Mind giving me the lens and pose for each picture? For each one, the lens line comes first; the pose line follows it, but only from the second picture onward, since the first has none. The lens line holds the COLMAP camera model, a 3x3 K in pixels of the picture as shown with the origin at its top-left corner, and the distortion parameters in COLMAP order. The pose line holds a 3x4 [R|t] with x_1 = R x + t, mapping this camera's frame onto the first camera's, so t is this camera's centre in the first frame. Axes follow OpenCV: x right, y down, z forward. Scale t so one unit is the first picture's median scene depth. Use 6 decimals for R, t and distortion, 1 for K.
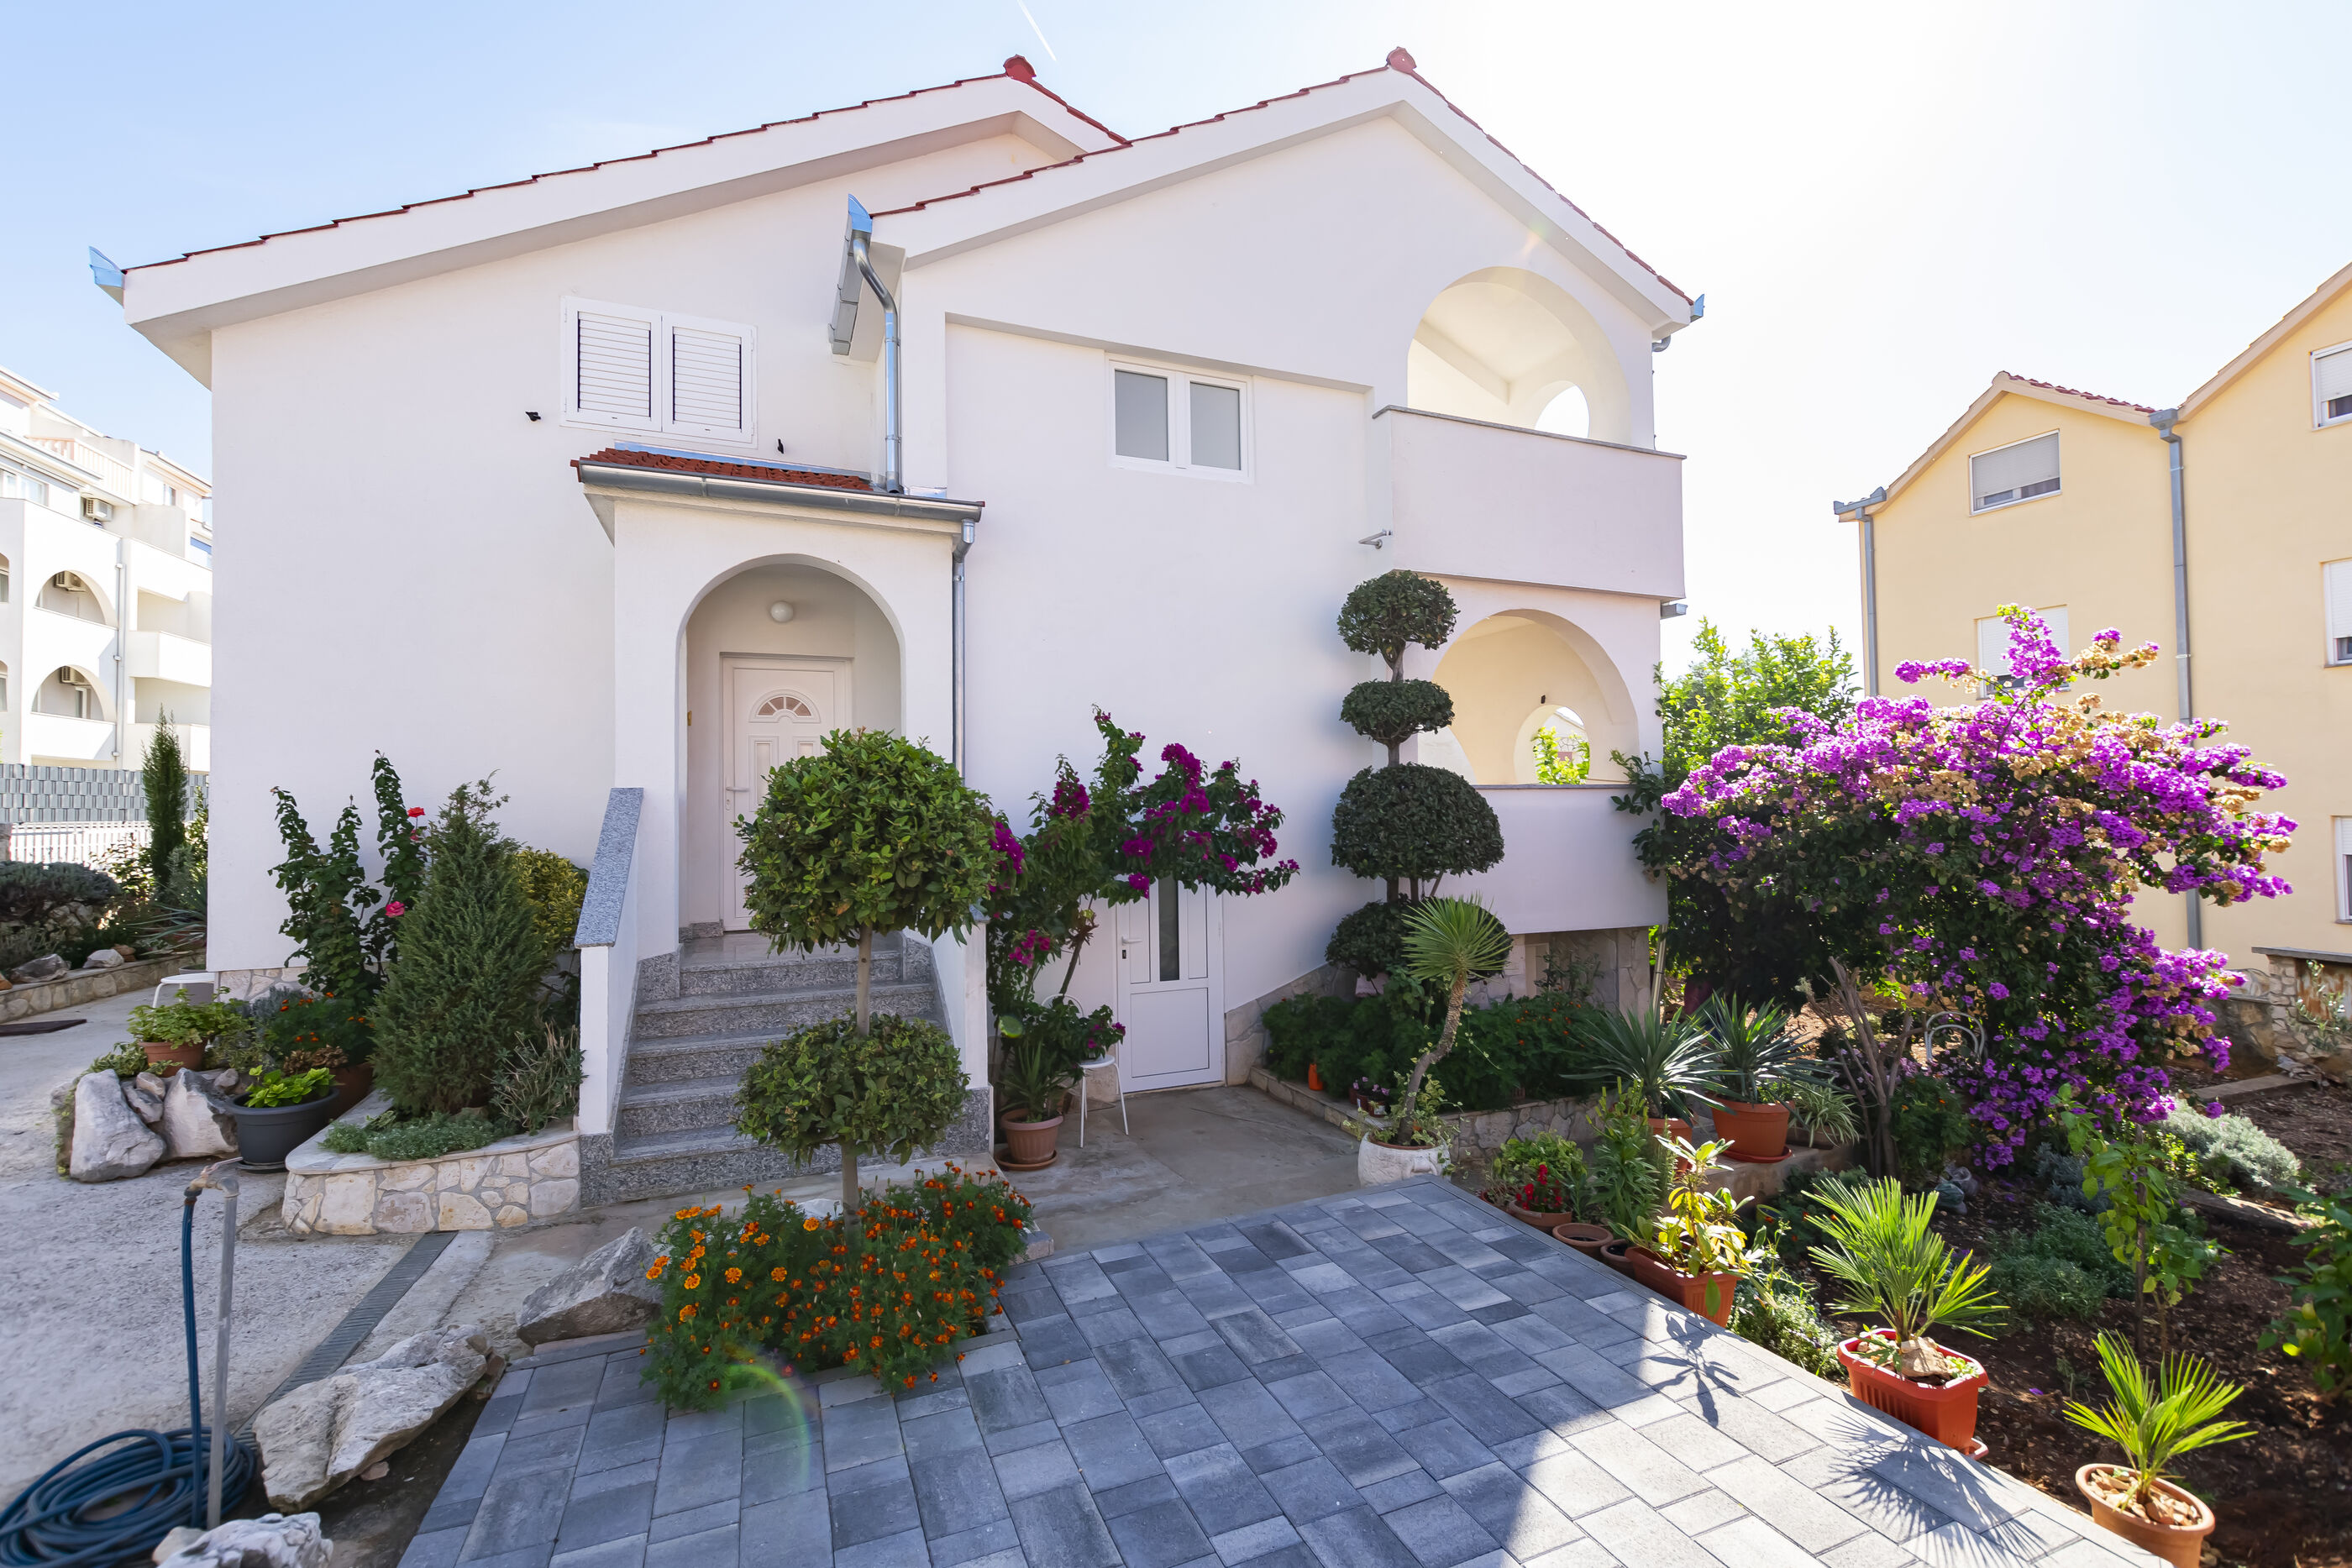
lens RADIAL K [[1019.8, 0, 1176.0], [0, 1019.8, 784.0], [0, 0, 1]] dist [0.001787, 0.000303]
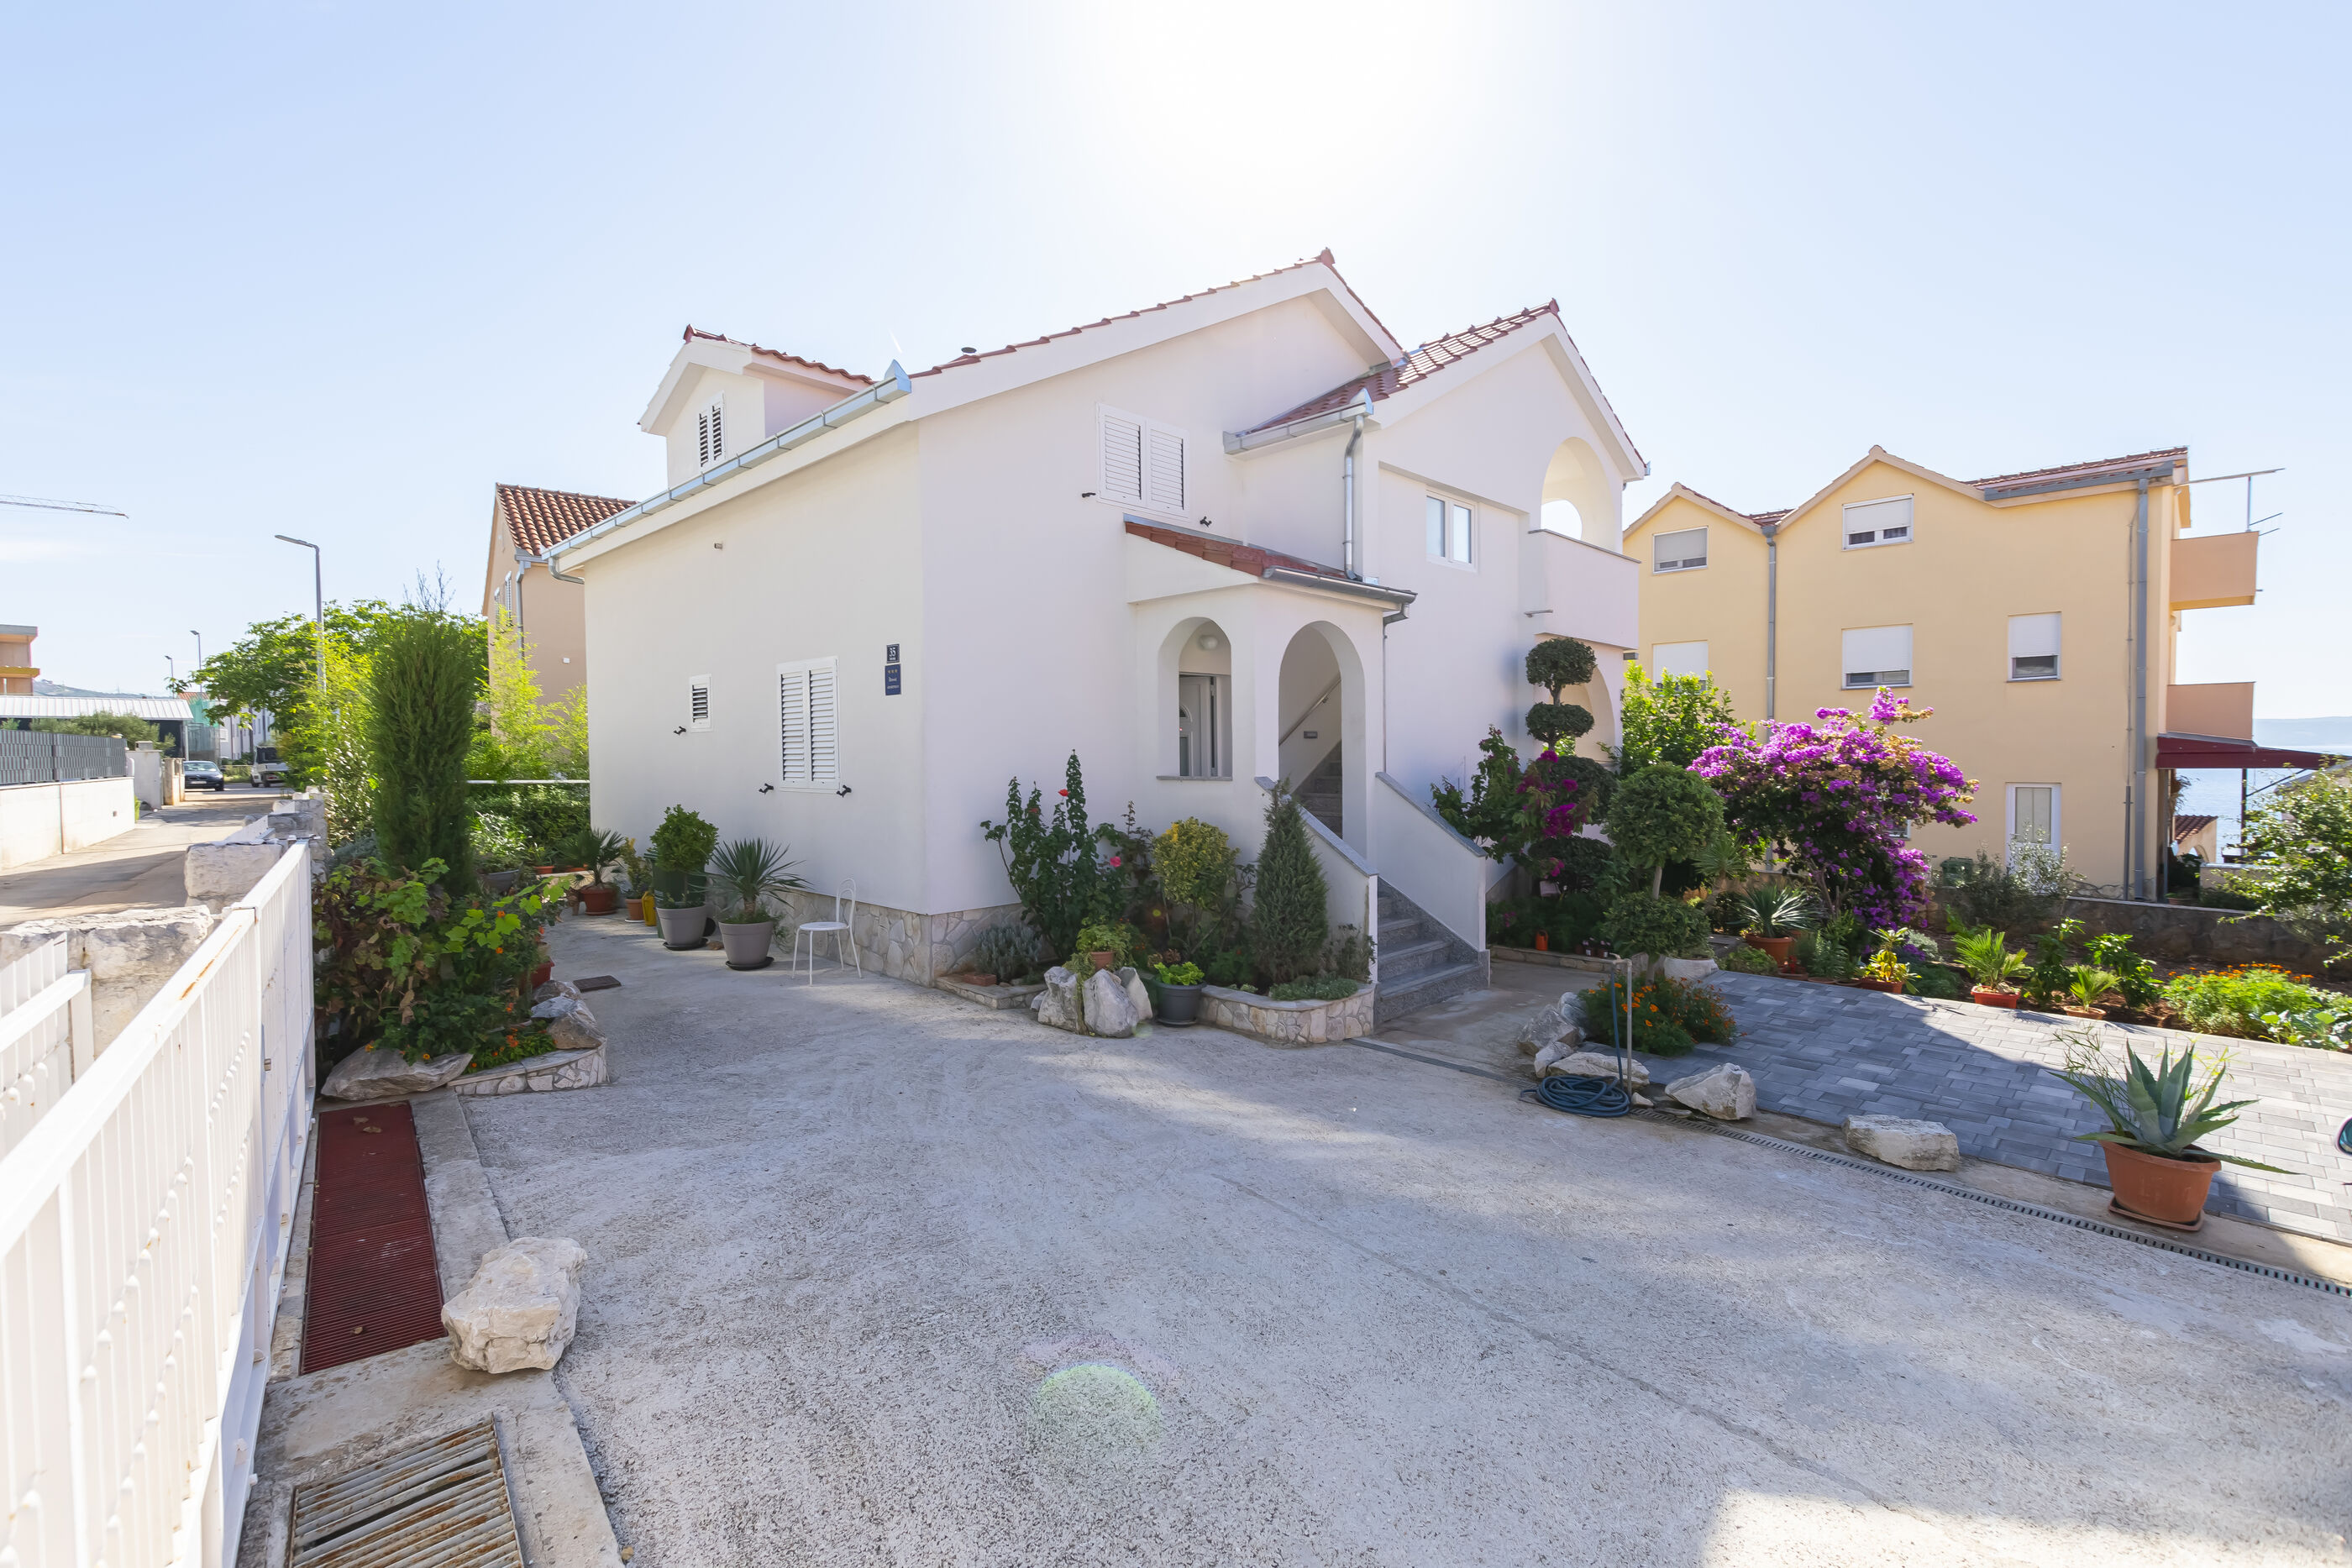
lens RADIAL K [[1024.7, 0, 1176.0], [0, 1024.7, 784.0], [0, 0, 1]] dist [0.016277, 0.000110]
pose [[0.920000, -0.008482, 0.391827, -0.967604], [-0.011105, 0.998800, 0.047696, -0.043850], [-0.391762, -0.048231, 0.918802, -0.272169]]
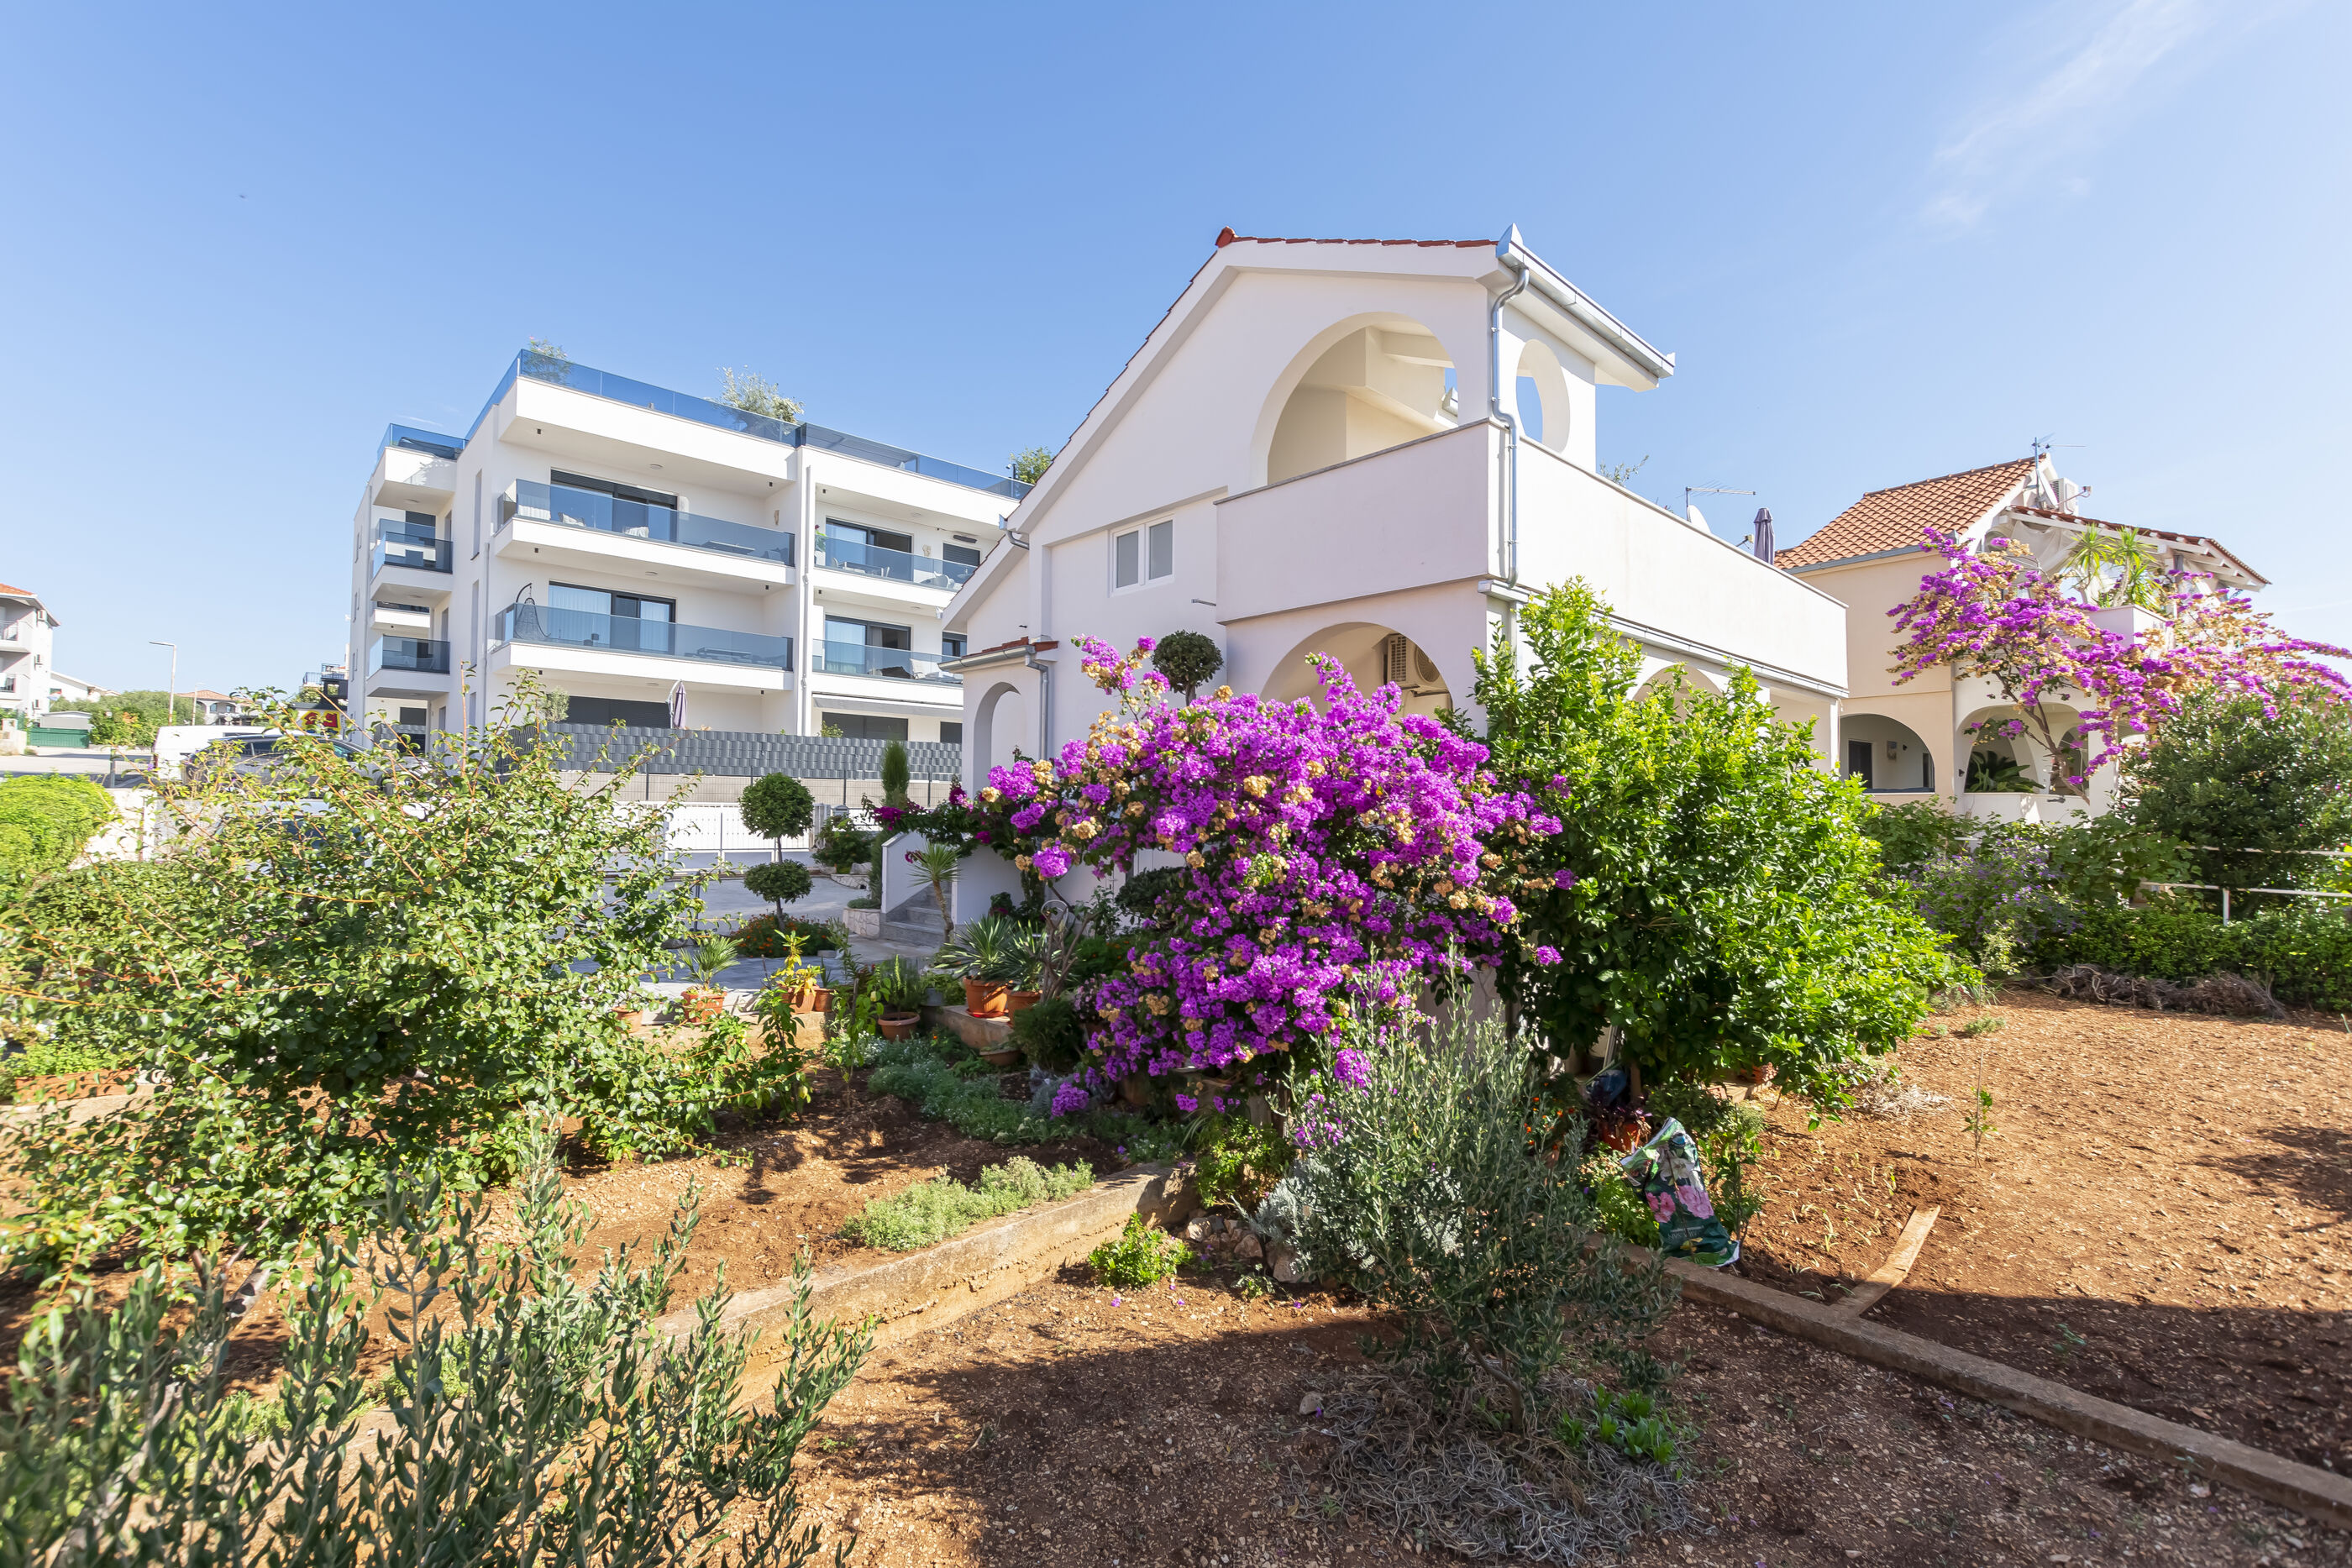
lens RADIAL K [[1019.8, 0, 1176.0], [0, 1019.8, 784.0], [0, 0, 1]] dist [0.001787, 0.000303]
pose [[0.367147, -0.007672, -0.930131, 1.930579], [0.005987, 0.999965, -0.005885, -0.013584], [0.930144, -0.003408, 0.367180, 0.655961]]
